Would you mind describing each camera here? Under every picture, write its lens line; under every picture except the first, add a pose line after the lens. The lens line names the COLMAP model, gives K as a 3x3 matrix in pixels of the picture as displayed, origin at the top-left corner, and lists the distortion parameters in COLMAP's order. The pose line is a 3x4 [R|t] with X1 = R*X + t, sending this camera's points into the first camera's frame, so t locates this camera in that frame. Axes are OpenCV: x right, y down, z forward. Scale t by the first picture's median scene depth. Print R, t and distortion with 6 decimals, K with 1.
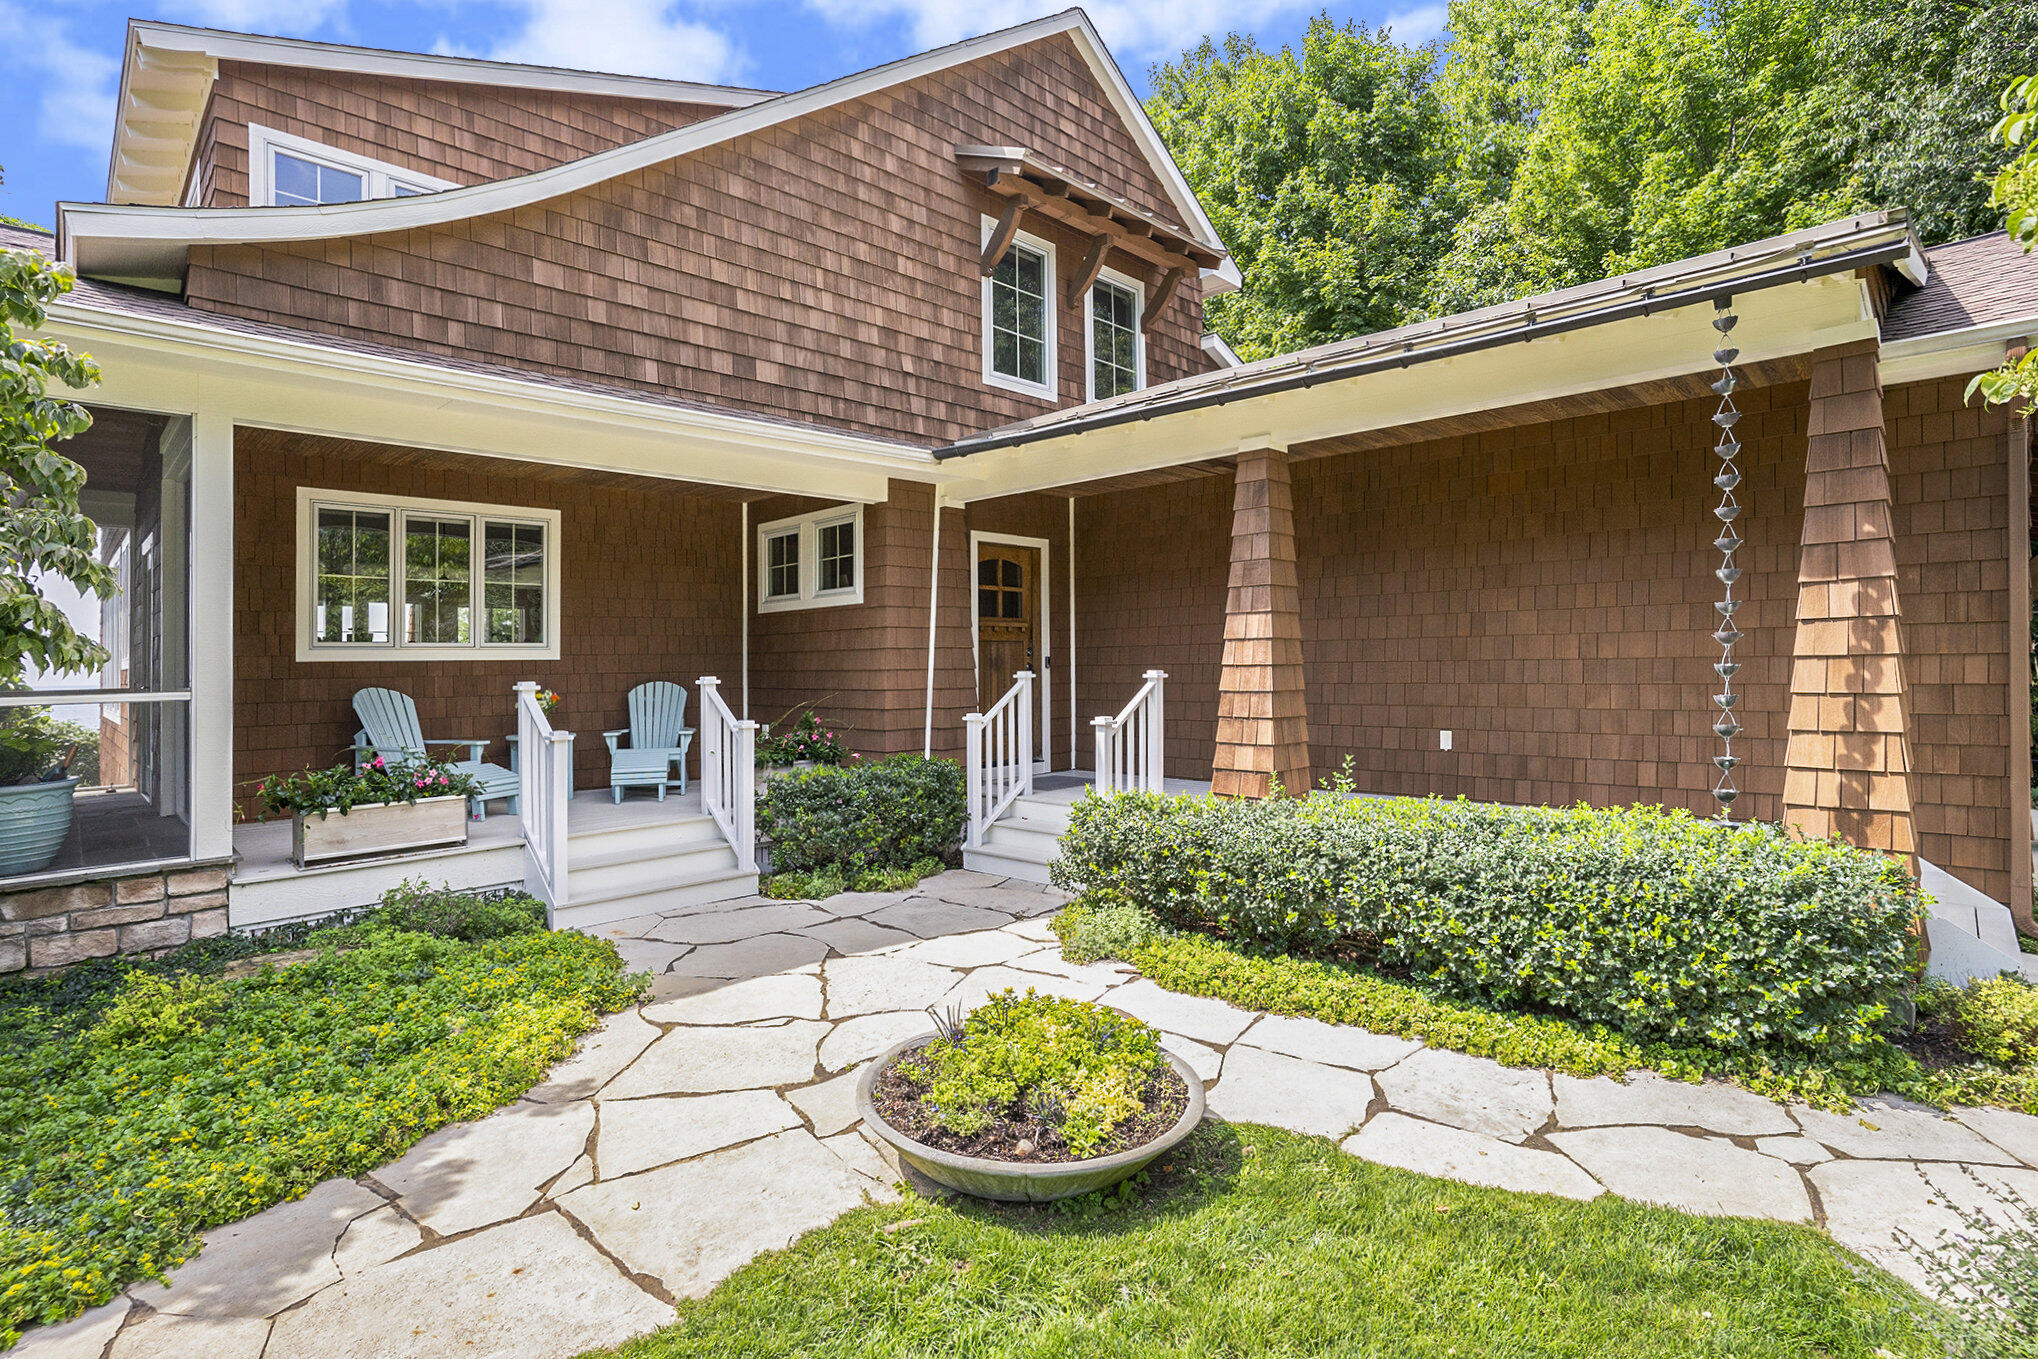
lens RADIAL K [[1020.1, 0, 1004.3], [0, 1020.1, 673.1], [0, 0, 1]] dist [-0.022797, 0.000364]
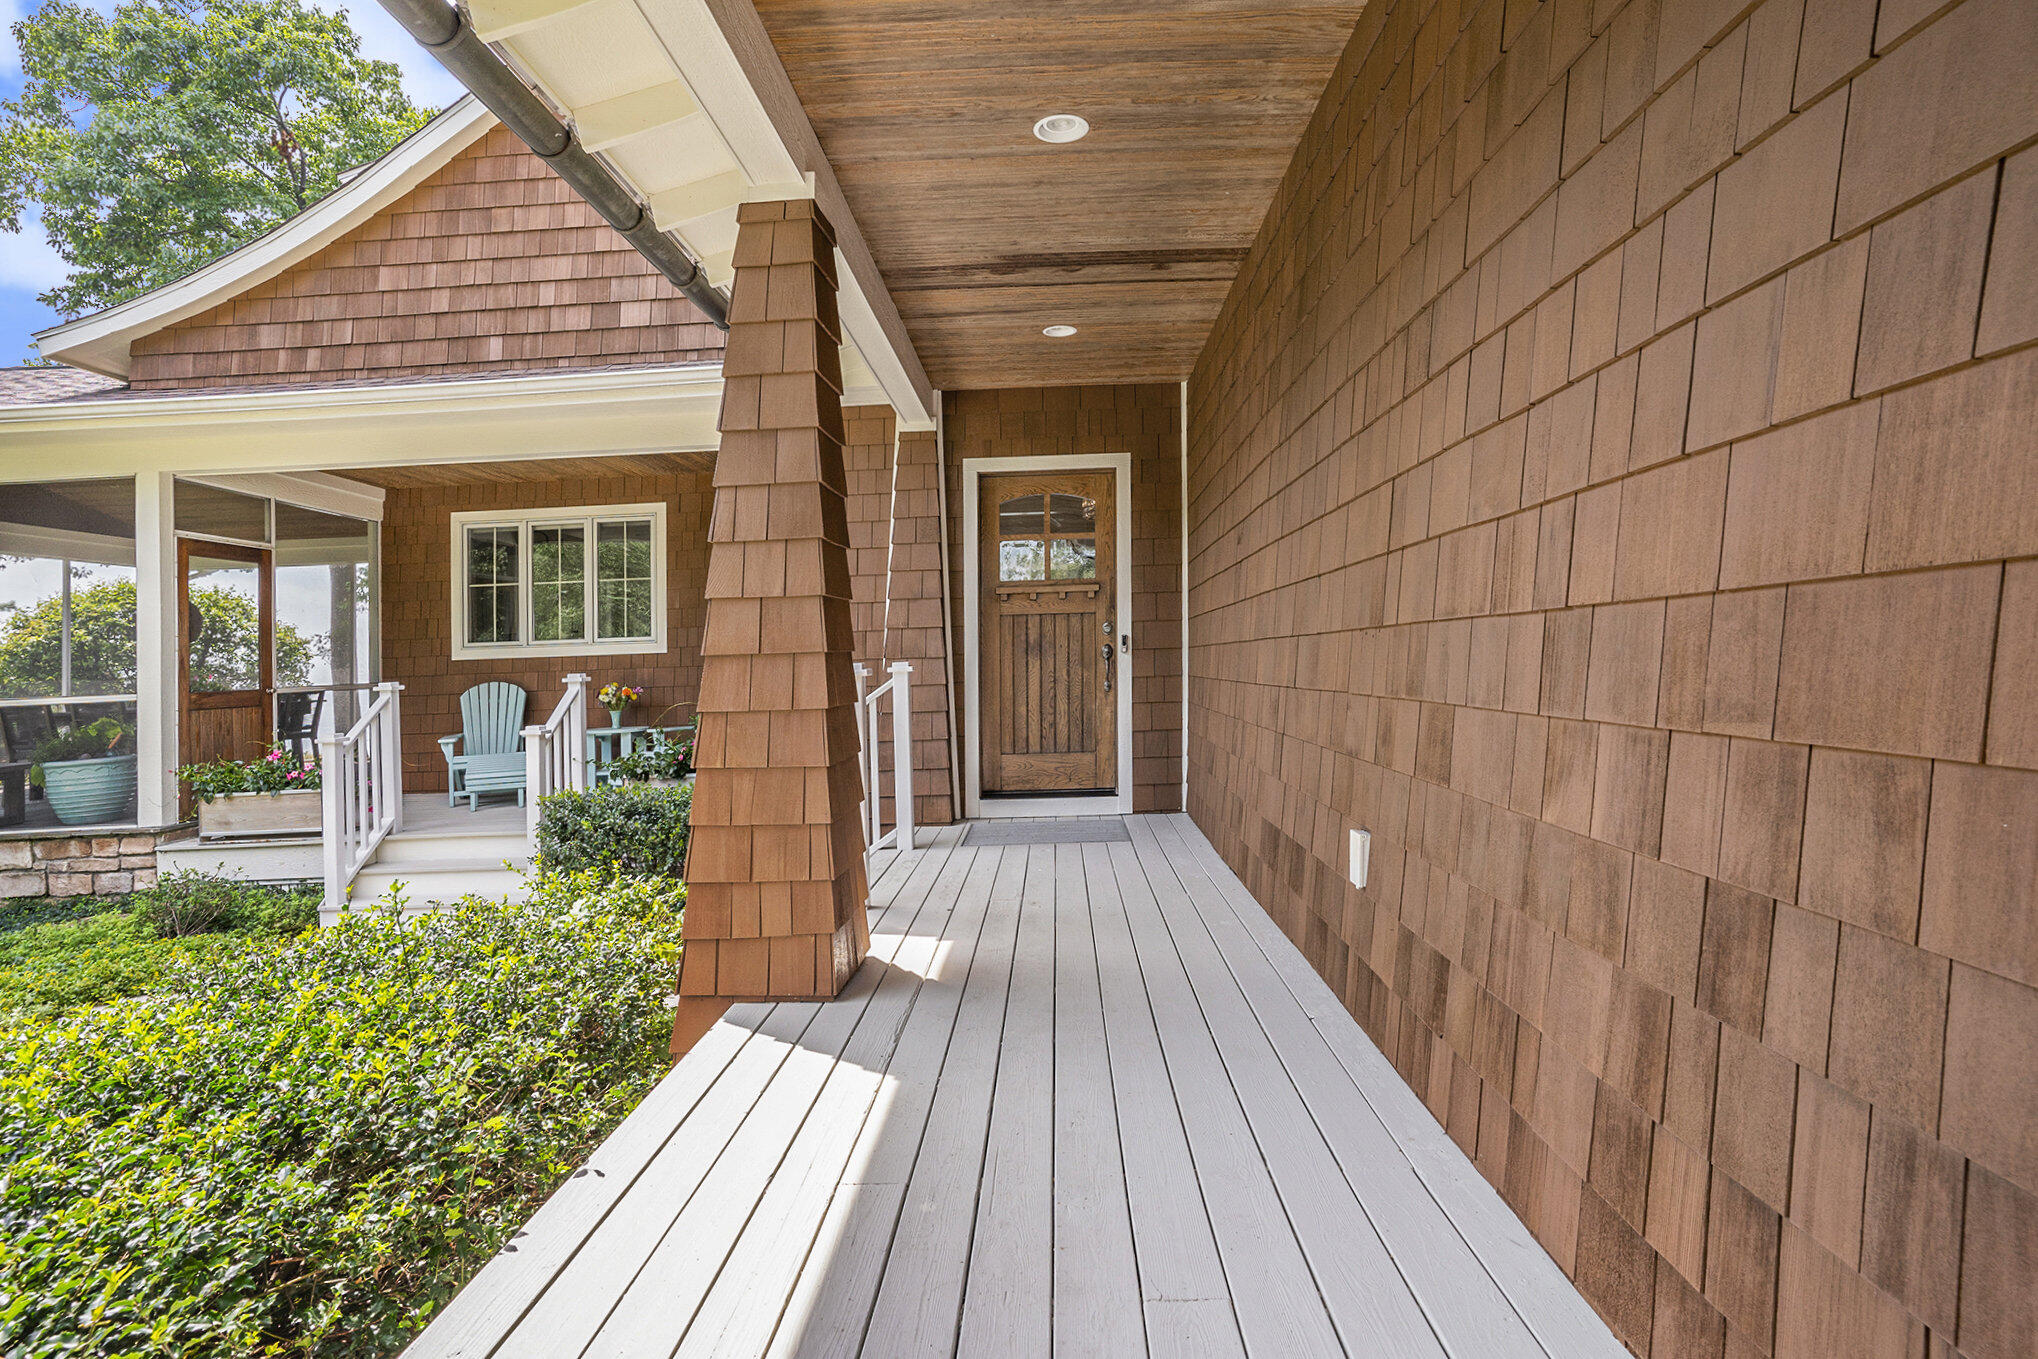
lens RADIAL K [[1020.1, 0, 1018.0], [0, 1020.1, 659.6], [0, 0, 1]] dist [-0.022797, 0.000364]
pose [[0.686604, -0.006242, -0.727005, 0.552521], [0.021188, 0.999710, 0.011426, -0.010785], [0.726723, -0.023249, 0.686537, 0.596145]]
